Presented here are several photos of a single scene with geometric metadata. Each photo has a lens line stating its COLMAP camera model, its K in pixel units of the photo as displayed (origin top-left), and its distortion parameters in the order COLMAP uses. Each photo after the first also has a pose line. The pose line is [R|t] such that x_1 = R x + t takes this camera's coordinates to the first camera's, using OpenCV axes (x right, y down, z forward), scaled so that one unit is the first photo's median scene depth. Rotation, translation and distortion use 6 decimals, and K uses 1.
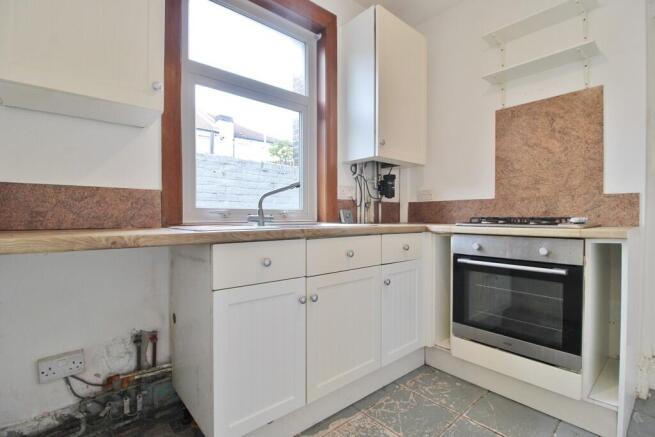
lens RADIAL K [[303.6, 0, 324.5], [0, 303.6, 218.4], [0, 0, 1]] dist [-0.001821, -0.000224]
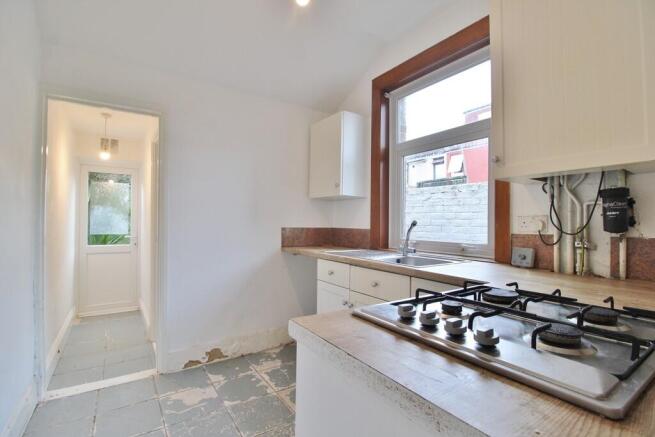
lens RADIAL K [[303.6, 0, 324.5], [0, 303.6, 218.4], [0, 0, 1]] dist [-0.001821, -0.000224]
pose [[-0.110055, -0.017166, -0.993777, 0.878757], [-0.015100, 0.999764, -0.015597, -0.083198], [0.993811, 0.013290, -0.110288, 0.614732]]
